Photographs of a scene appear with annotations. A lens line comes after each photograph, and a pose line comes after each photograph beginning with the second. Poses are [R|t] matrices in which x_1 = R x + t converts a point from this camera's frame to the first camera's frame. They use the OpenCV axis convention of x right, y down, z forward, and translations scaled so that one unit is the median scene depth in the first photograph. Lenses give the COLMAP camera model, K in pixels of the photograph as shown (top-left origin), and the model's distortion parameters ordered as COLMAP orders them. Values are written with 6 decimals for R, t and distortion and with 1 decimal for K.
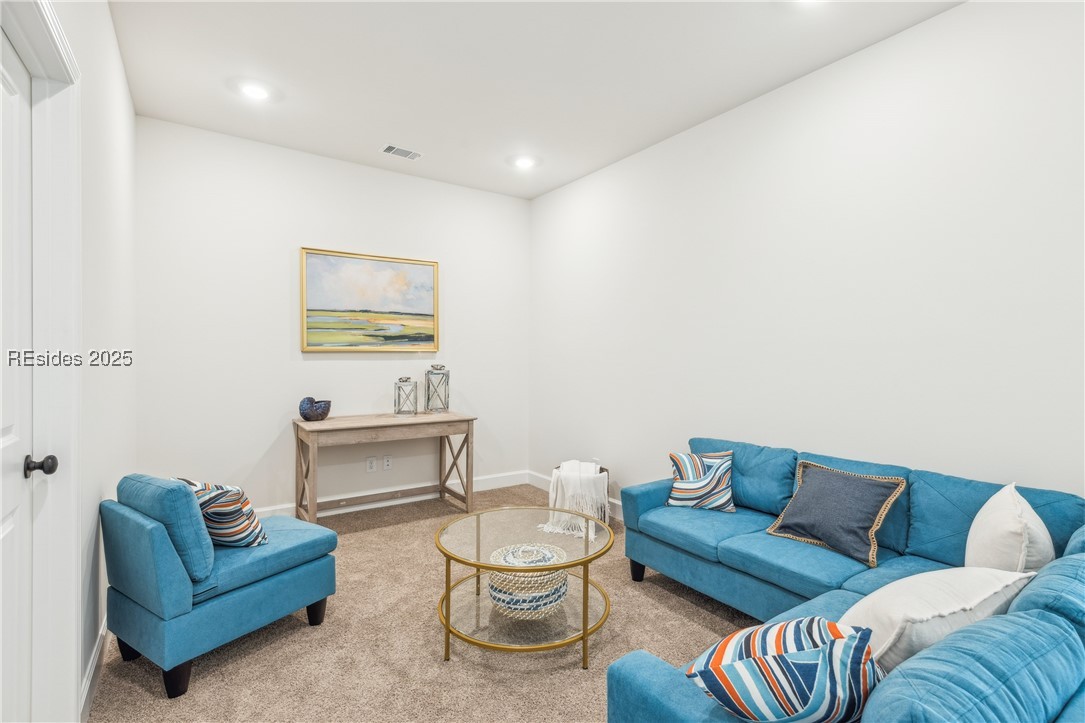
lens RADIAL K [[510.8, 0, 542.6], [0, 510.8, 358.0], [0, 0, 1]] dist [0.000469, 0.000355]
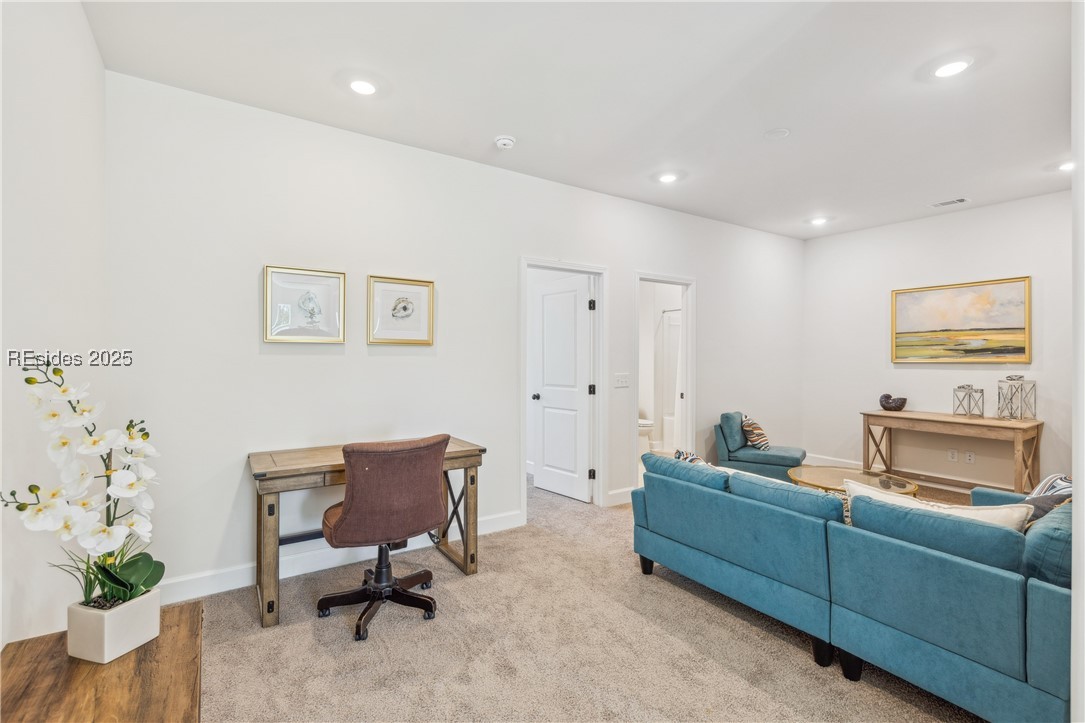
lens RADIAL K [[481.8, 0, 548.2], [0, 481.8, 359.4], [0, 0, 1]] dist [0.002443, 0.000041]
pose [[-0.019242, 0.001246, -0.999814, 0.862488], [-0.006747, 0.999976, 0.001376, -0.015886], [0.999792, 0.006772, -0.019233, 0.050447]]
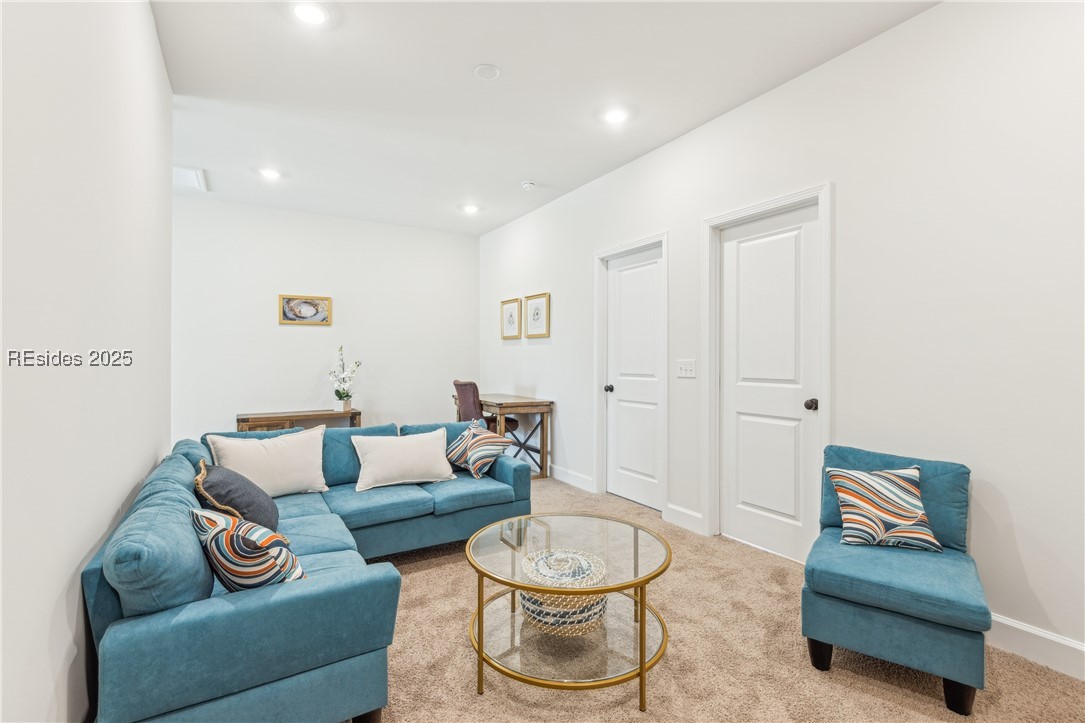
lens RADIAL K [[481.8, 0, 548.2], [0, 481.8, 359.4], [0, 0, 1]] dist [0.002443, 0.000041]
pose [[-0.999501, -0.005546, 0.031094, -0.010855], [-0.005357, 0.999967, 0.006171, 0.011672], [-0.031127, 0.006001, -0.999497, 1.043032]]
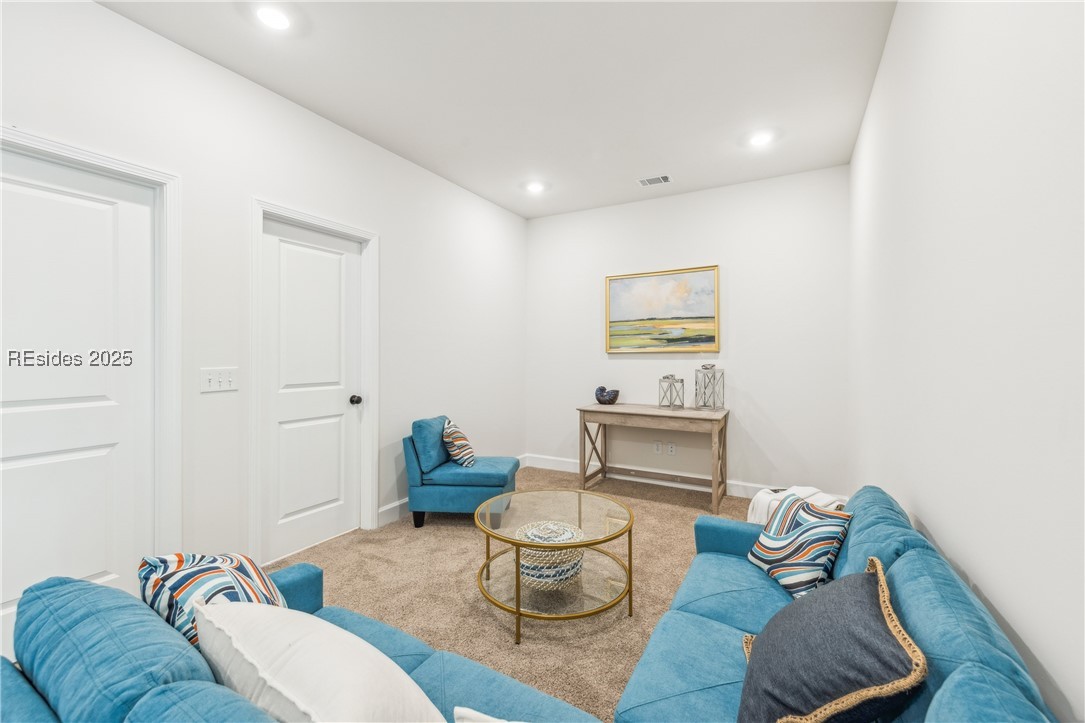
lens RADIAL K [[440.1, 0, 545.3], [0, 440.1, 352.0], [0, 0, 1]] dist [0.002883, 0.000027]
pose [[0.441012, -0.009482, -0.897451, 0.481098], [-0.004456, 0.999909, -0.012754, 0.000980], [0.897490, 0.009623, 0.440929, 0.319309]]
